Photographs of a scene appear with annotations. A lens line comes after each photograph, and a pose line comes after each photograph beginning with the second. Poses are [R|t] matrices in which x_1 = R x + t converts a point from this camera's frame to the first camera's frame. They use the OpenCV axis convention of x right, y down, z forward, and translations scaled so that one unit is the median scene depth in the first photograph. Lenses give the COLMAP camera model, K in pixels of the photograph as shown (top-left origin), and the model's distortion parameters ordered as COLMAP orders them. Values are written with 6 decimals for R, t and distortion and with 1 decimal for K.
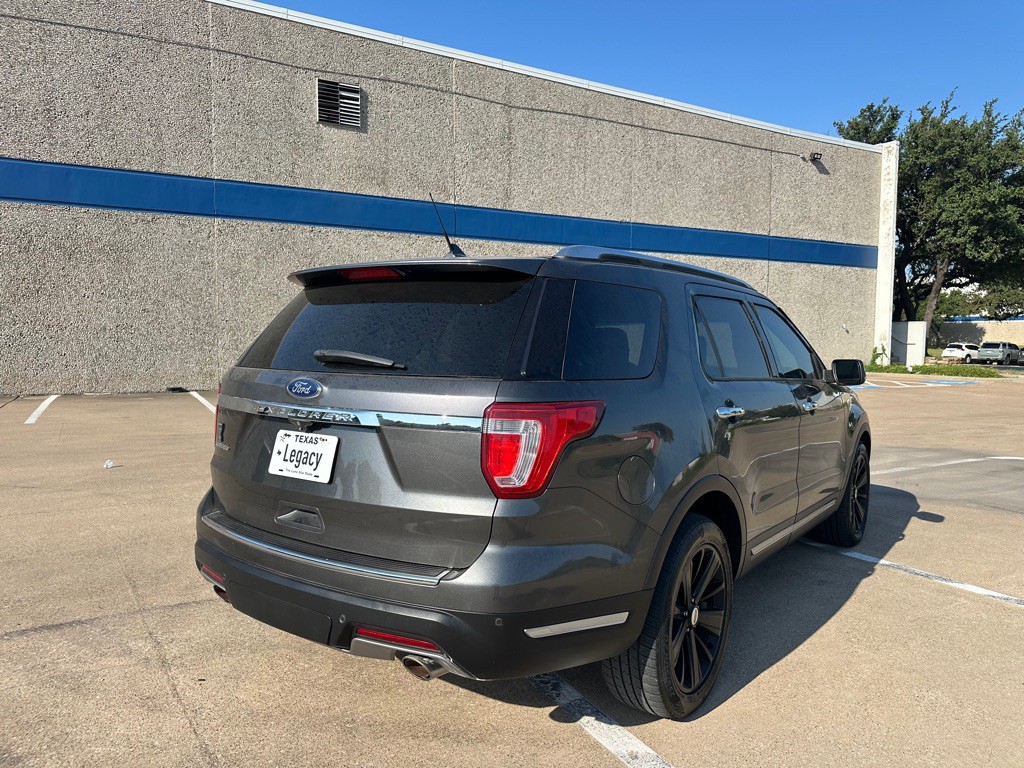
lens RADIAL K [[742.9, 0, 510.3], [0, 742.9, 392.8], [0, 0, 1]] dist [0.039359, -0.052907]
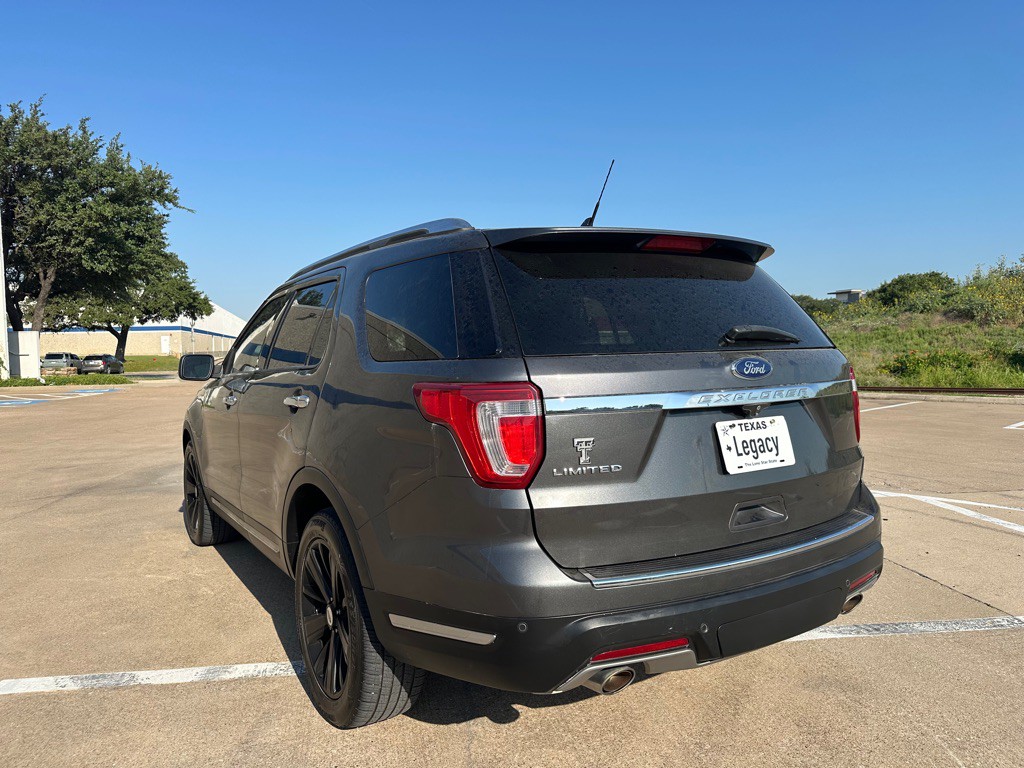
lens RADIAL K [[742.9, 0, 511.1], [0, 742.9, 388.7], [0, 0, 1]] dist [0.039359, -0.052907]
pose [[0.362205, -0.059579, 0.930193, -0.143918], [0.081239, 0.996175, 0.032172, -0.004049], [-0.928552, 0.063915, 0.365659, 0.112239]]
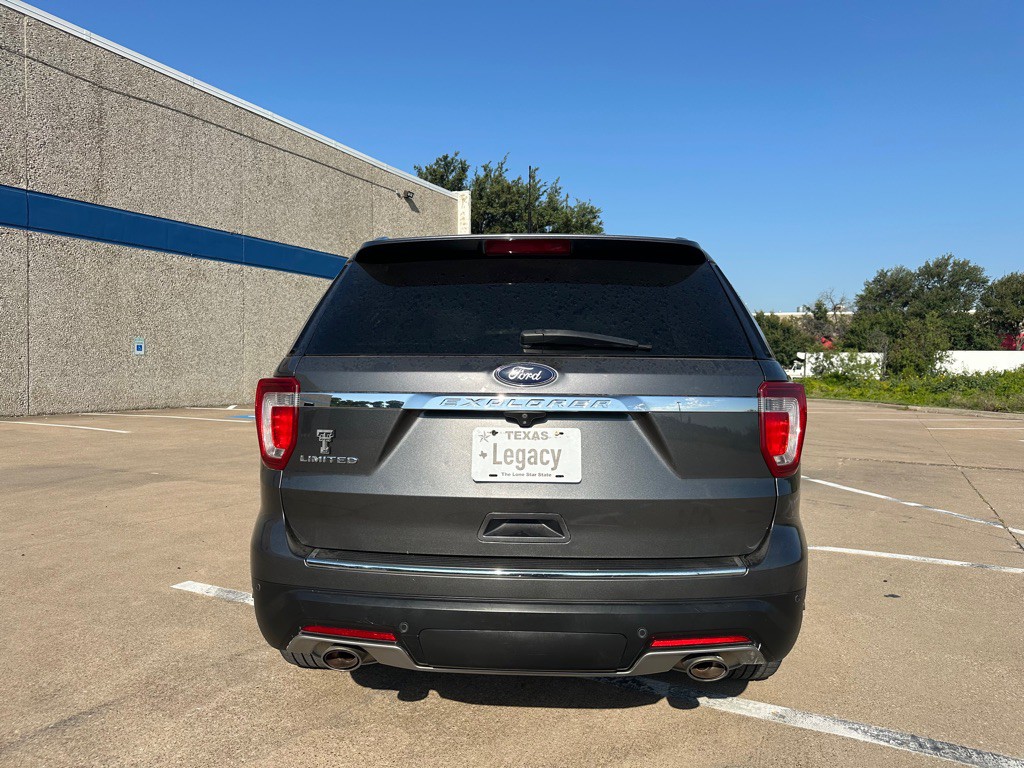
lens RADIAL K [[742.9, 0, 511.0], [0, 742.9, 380.6], [0, 0, 1]] dist [0.039359, -0.052907]
pose [[0.825458, -0.004716, 0.564444, -0.090959], [0.033028, 0.998655, -0.039958, 0.004057], [-0.563496, 0.051626, 0.824504, 0.037824]]
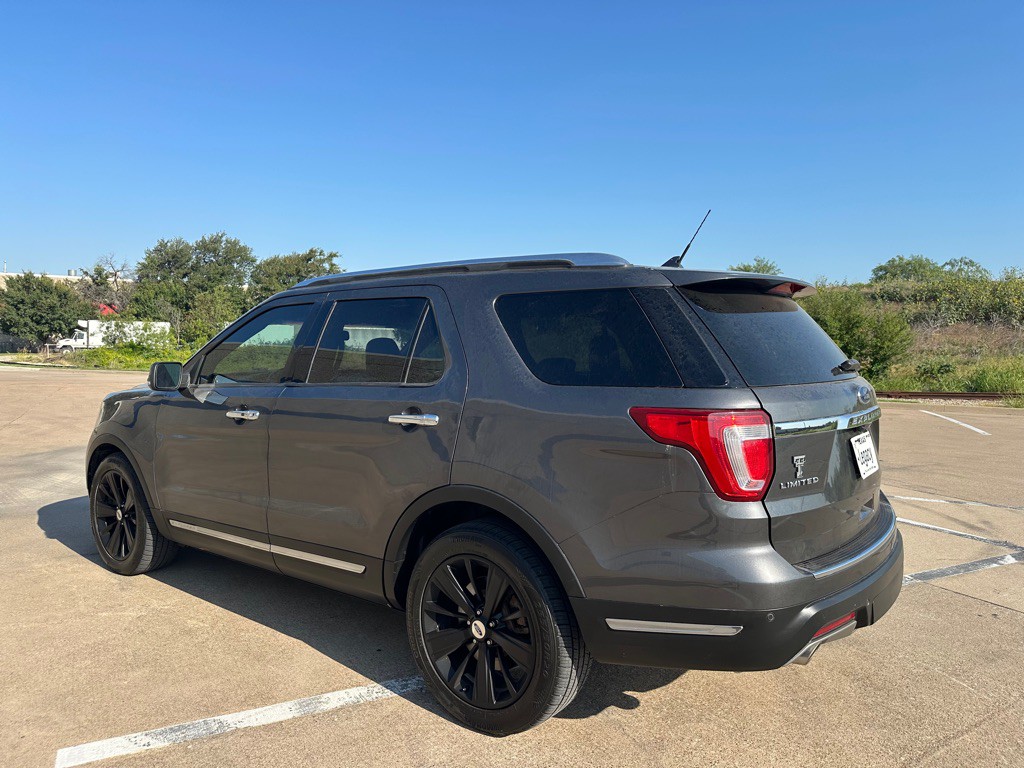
lens RADIAL K [[742.9, 0, 506.0], [0, 742.9, 385.1], [0, 0, 1]] dist [0.039359, -0.052907]
pose [[0.013282, -0.061330, 0.998029, -0.167136], [0.060432, 0.996342, 0.060422, -0.014360], [-0.998084, 0.059510, 0.016940, 0.180385]]
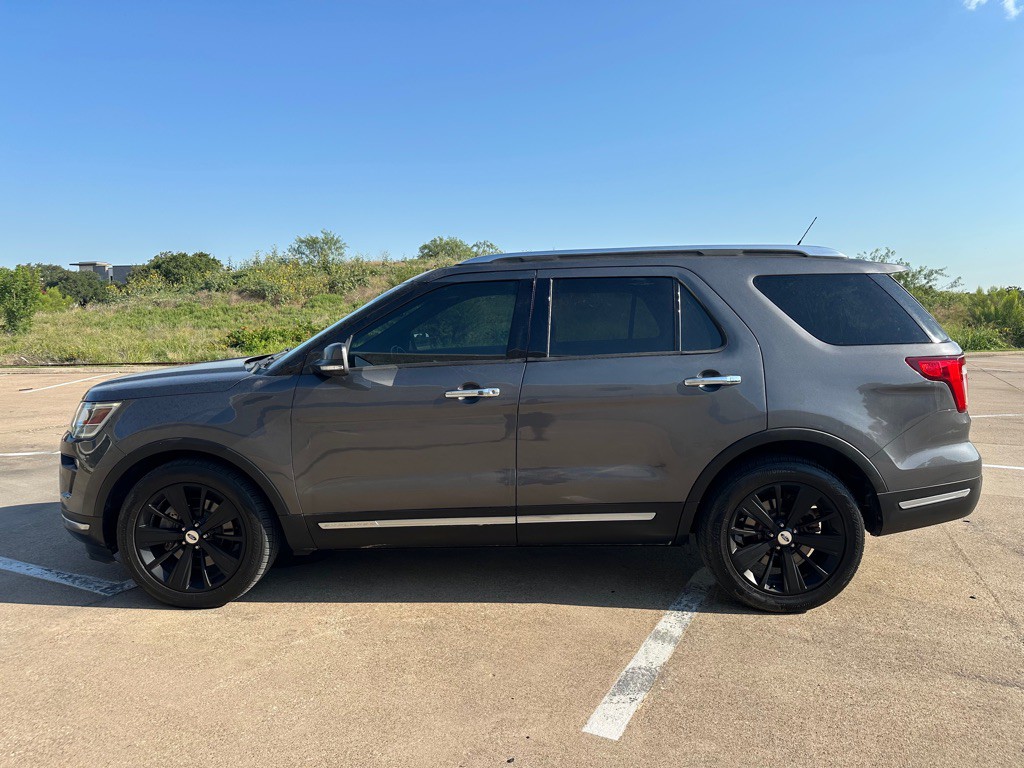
lens RADIAL K [[742.9, 0, 517.6], [0, 742.9, 381.0], [0, 0, 1]] dist [0.039359, -0.052907]
pose [[-0.592882, -0.072650, 0.802006, -0.136551], [0.057799, 0.989515, 0.132363, -0.025024], [-0.803213, 0.124831, -0.582466, 0.332770]]
